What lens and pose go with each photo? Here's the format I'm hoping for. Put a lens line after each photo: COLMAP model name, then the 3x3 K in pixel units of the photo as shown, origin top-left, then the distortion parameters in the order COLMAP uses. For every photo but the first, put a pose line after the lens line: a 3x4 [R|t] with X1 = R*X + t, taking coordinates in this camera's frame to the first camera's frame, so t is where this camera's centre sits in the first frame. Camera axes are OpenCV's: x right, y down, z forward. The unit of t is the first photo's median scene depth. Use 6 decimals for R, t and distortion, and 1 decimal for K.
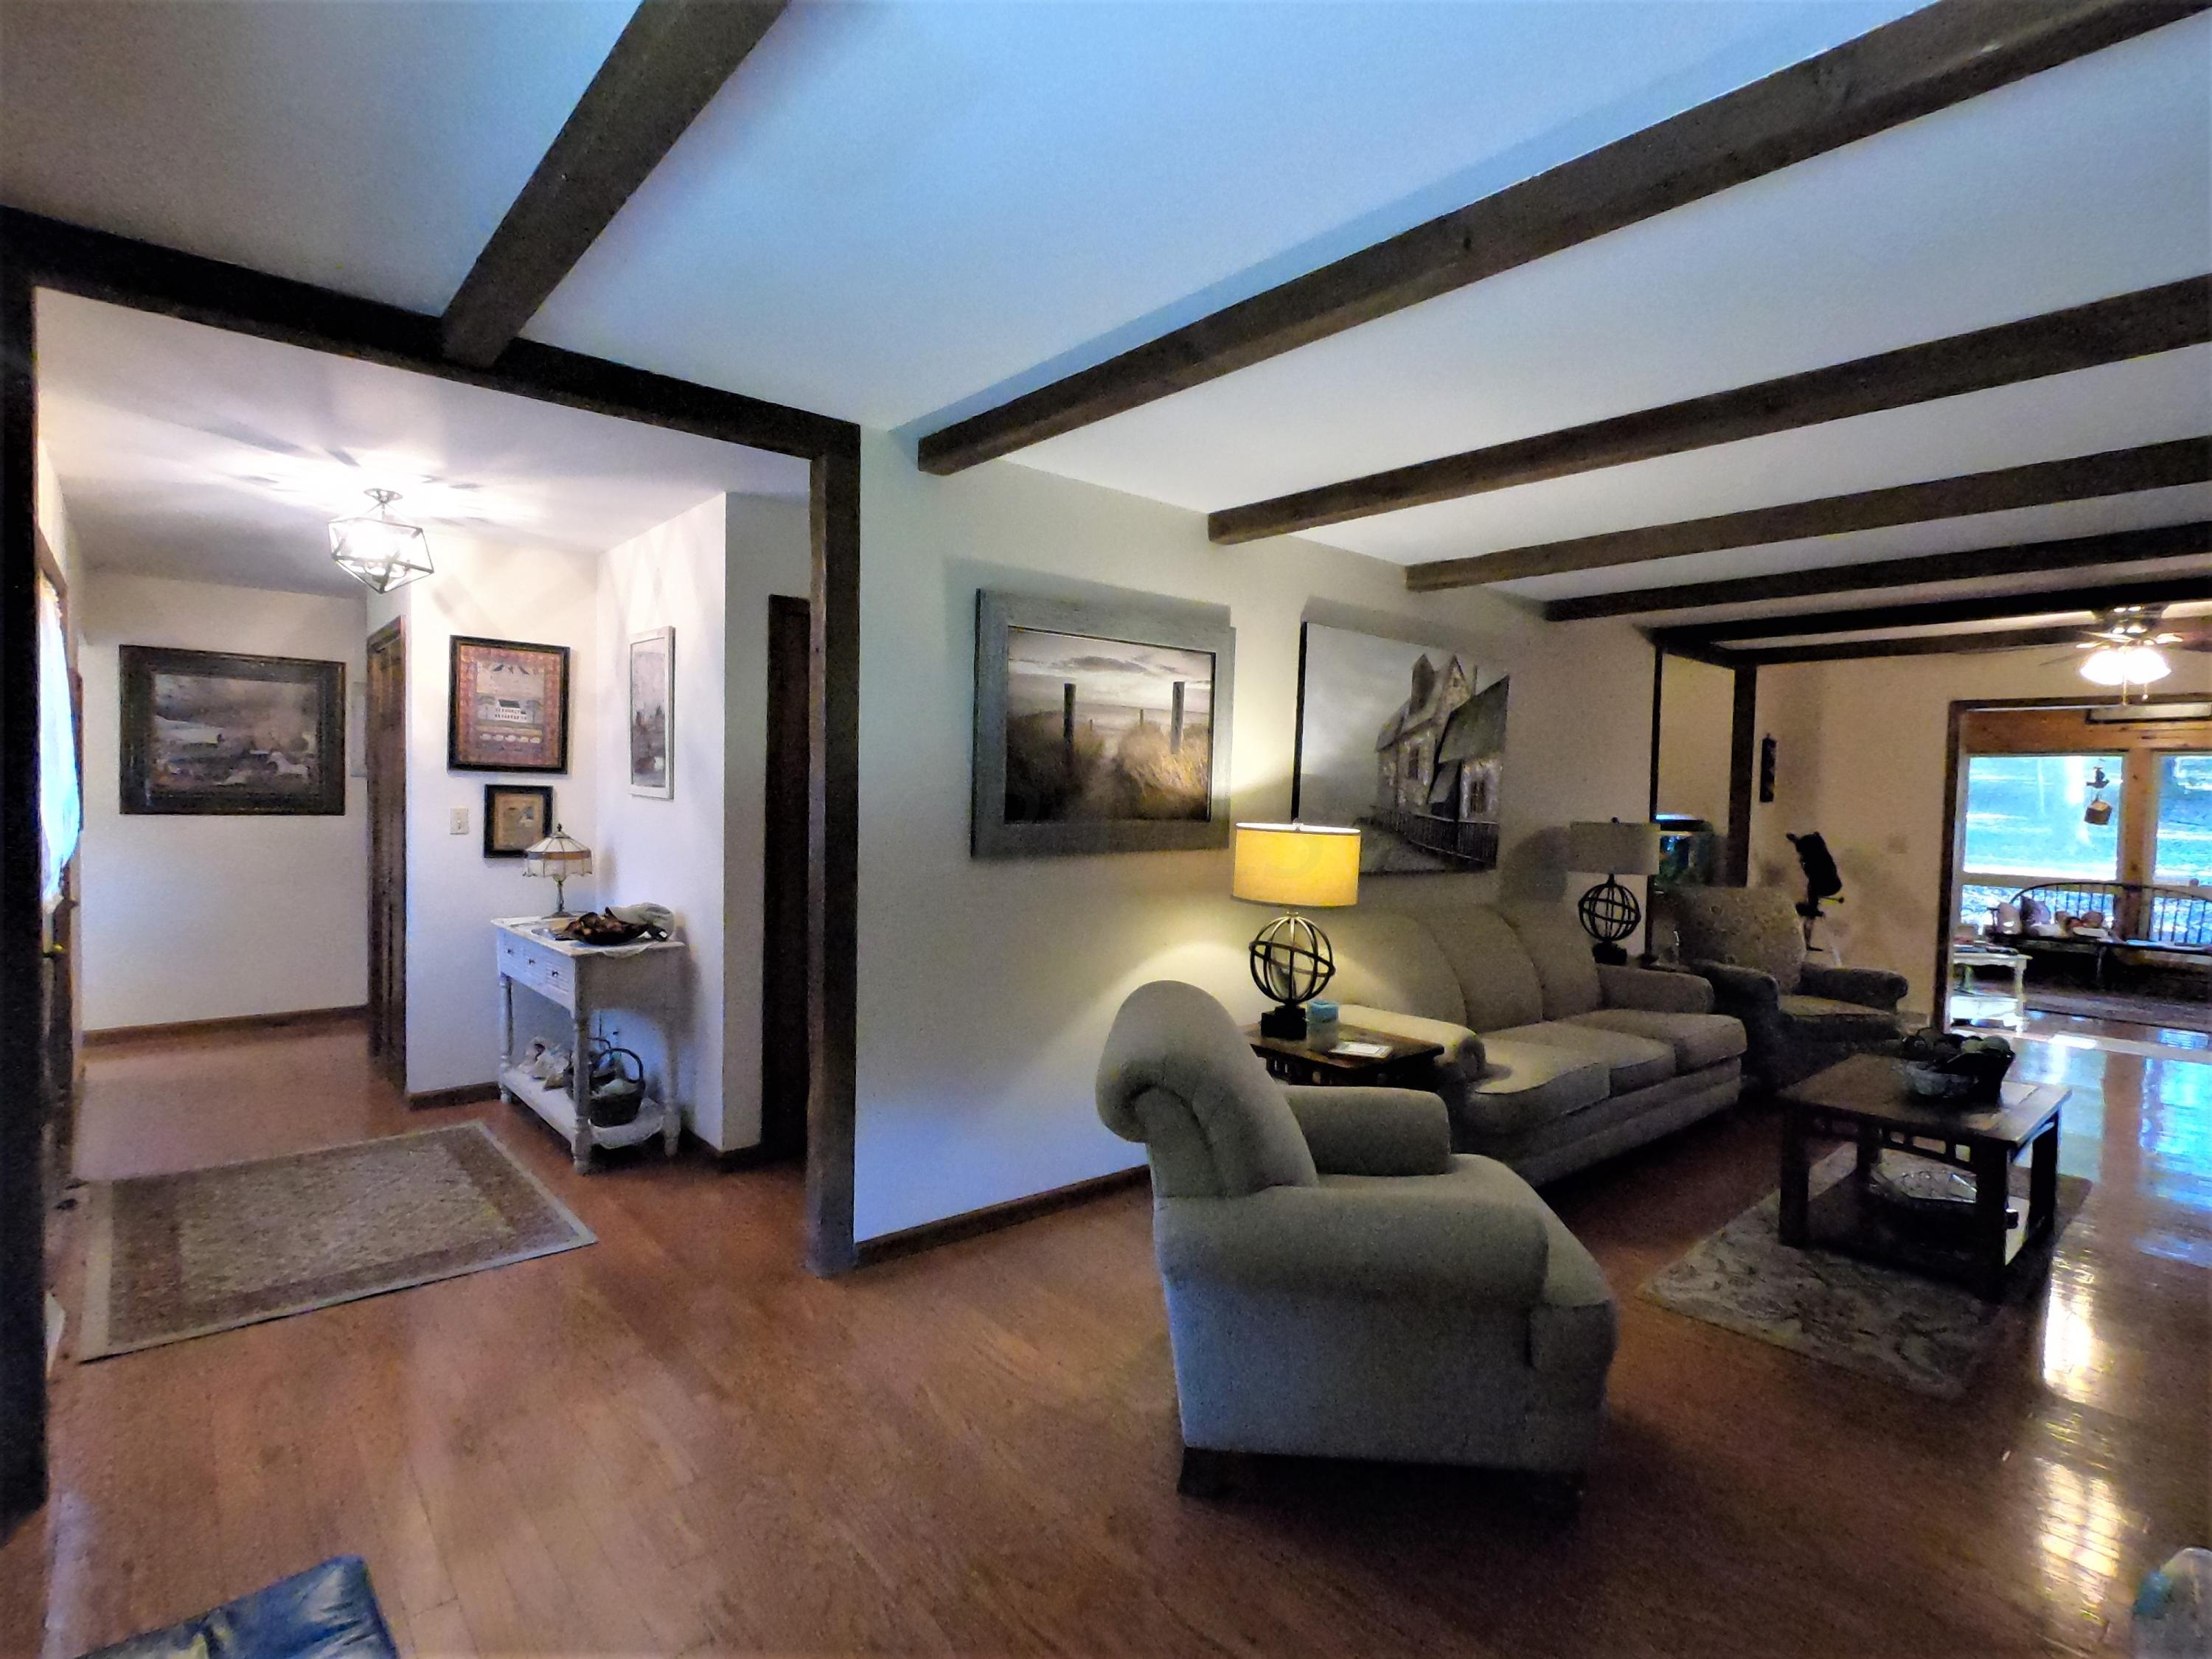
lens RADIAL K [[1114.9, 0, 1118.2], [0, 1114.9, 829.2], [0, 0, 1]] dist [-0.002839, 0.001031]
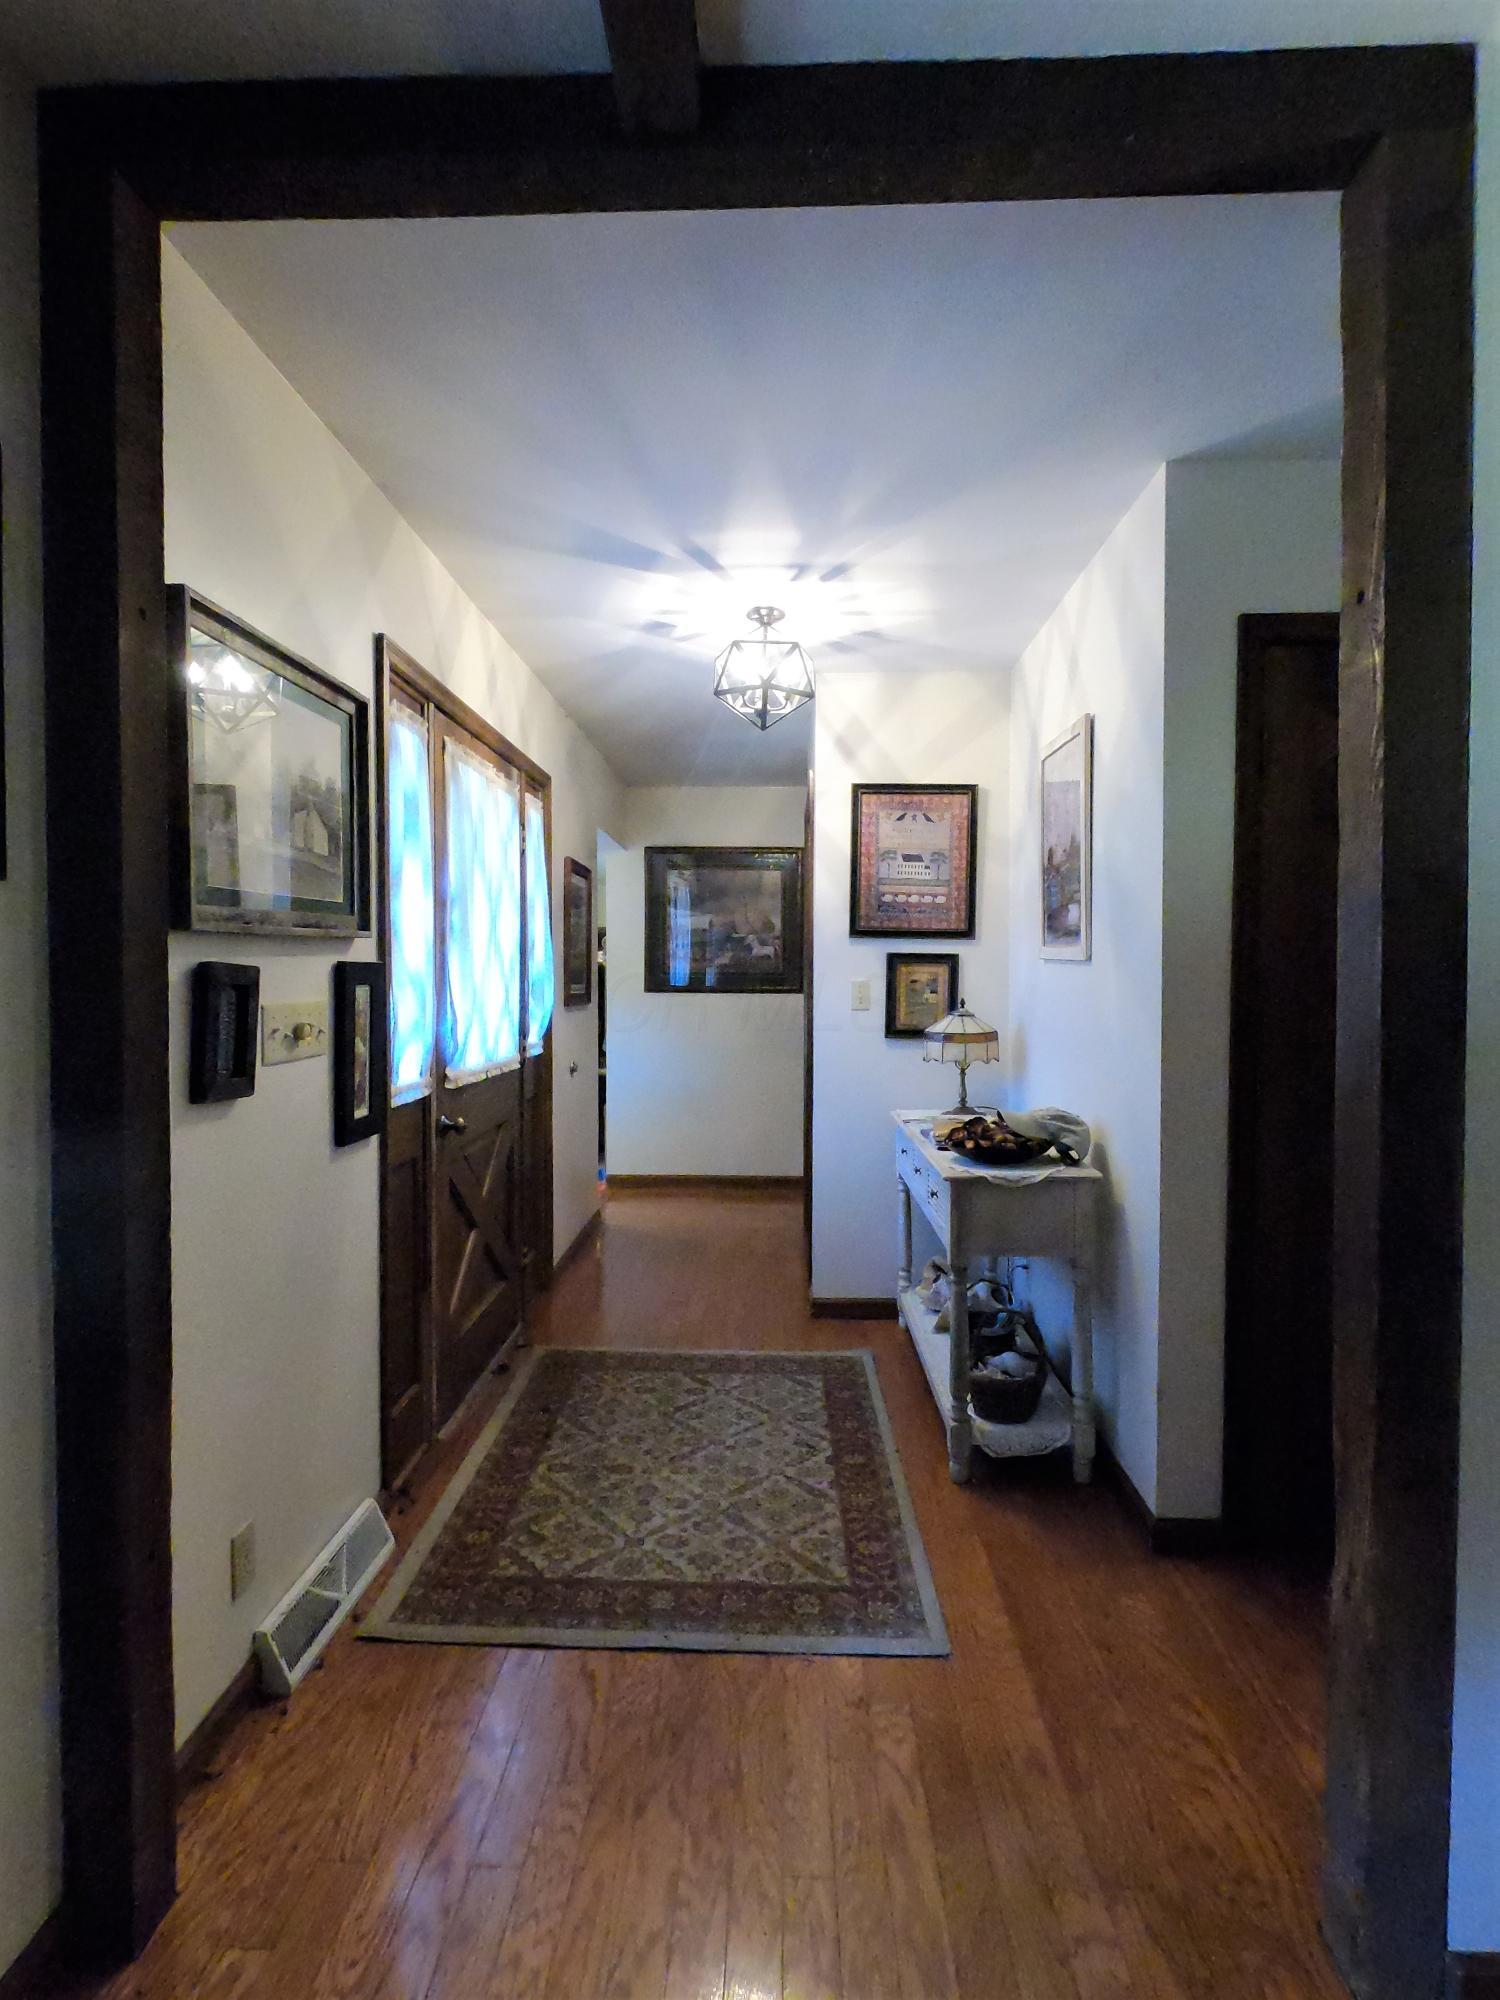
lens RADIAL K [[1008.0, 0, 755.3], [0, 1008.0, 990.4], [0, 0, 1]] dist [-0.002839, 0.001031]
pose [[0.738855, -0.004927, -0.673846, -0.126962], [-0.012100, 0.999715, -0.020578, 0.006732], [0.673756, 0.023358, 0.738585, 0.385839]]
